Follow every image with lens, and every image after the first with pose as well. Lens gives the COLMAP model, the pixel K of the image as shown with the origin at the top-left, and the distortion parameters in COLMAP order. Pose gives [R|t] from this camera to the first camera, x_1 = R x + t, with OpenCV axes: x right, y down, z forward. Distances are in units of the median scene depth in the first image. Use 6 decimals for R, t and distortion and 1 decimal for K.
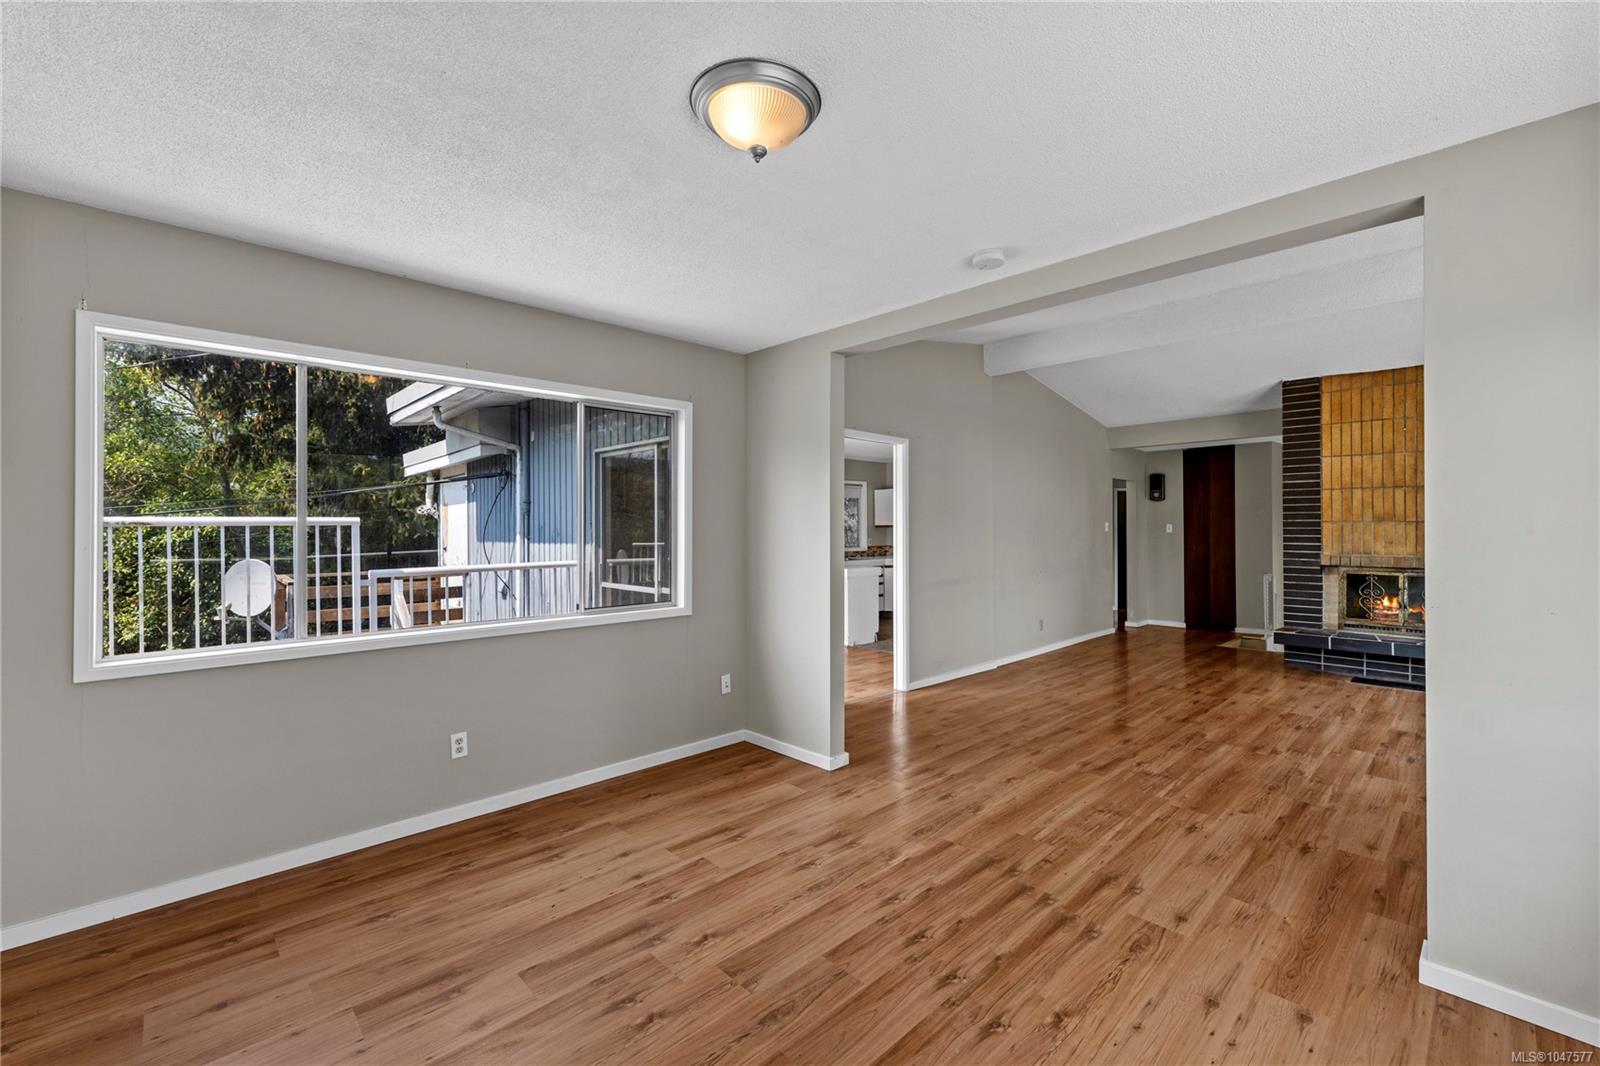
lens RADIAL K [[678.9, 0, 800.1], [0, 678.9, 524.7], [0, 0, 1]] dist [0.004483, 0.000030]
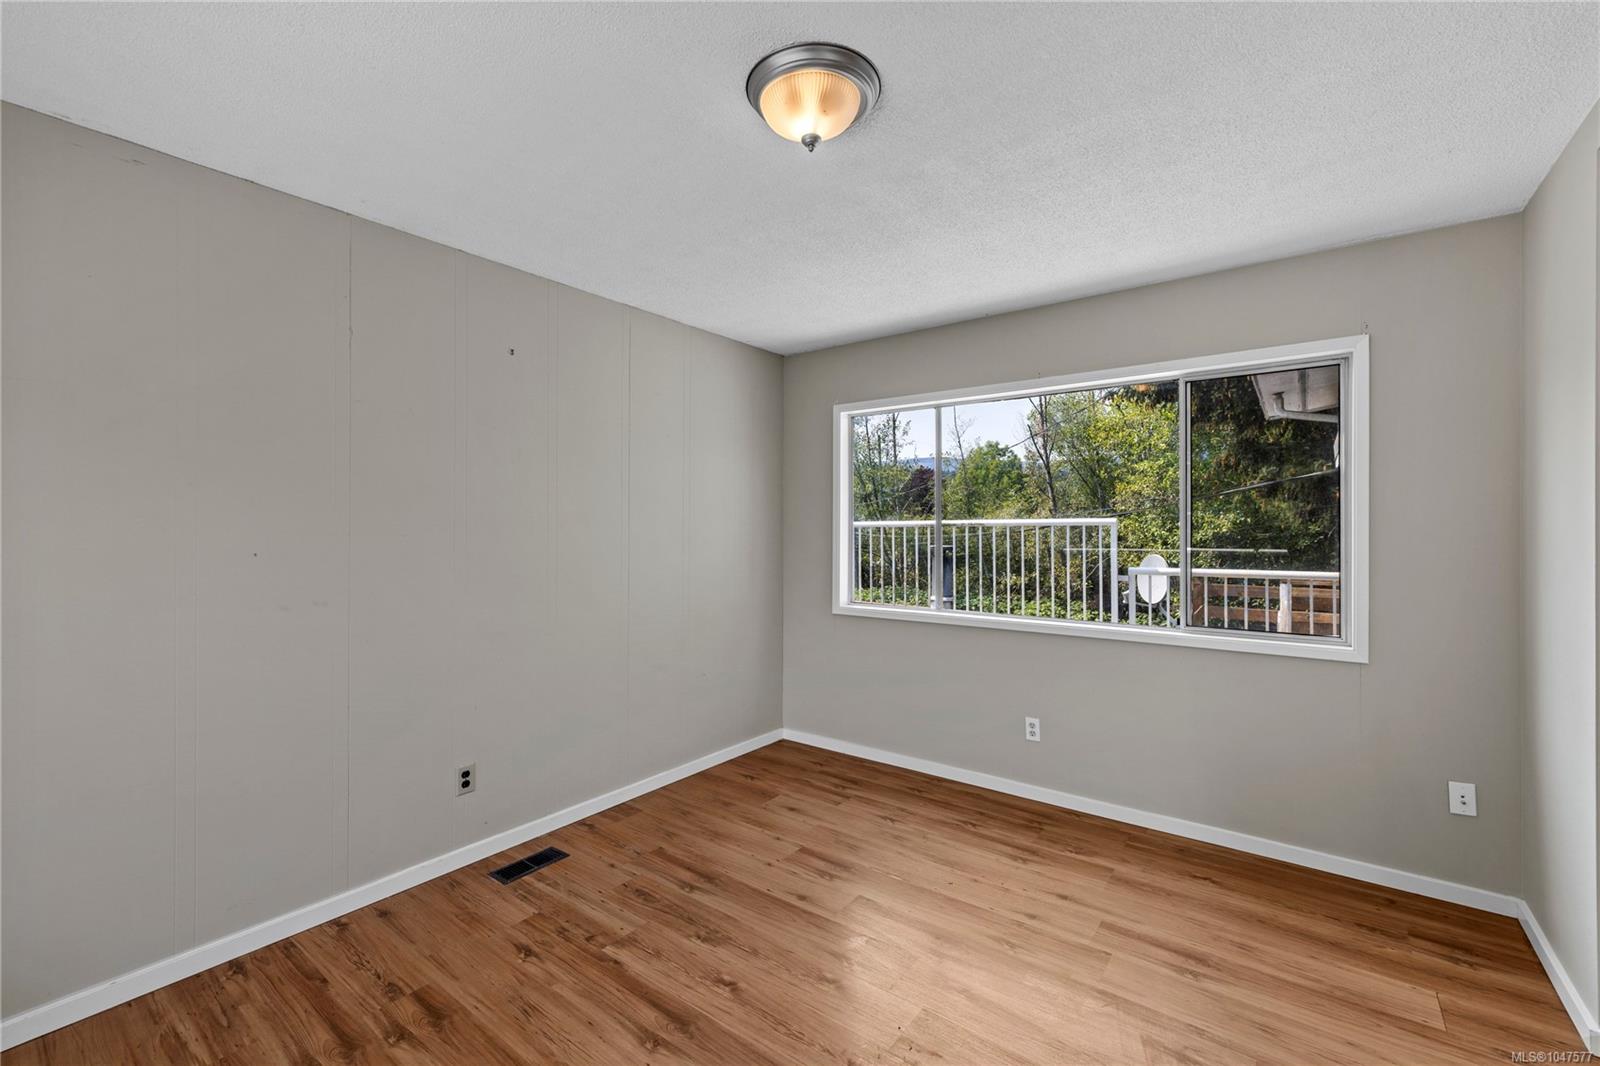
lens RADIAL K [[678.9, 0, 809.9], [0, 678.9, 527.9], [0, 0, 1]] dist [0.004483, 0.000030]
pose [[0.155651, 0.002494, -0.987809, 0.407267], [0.002745, 0.999992, 0.002957, 0.000424], [0.987808, -0.003172, 0.155643, 0.387131]]
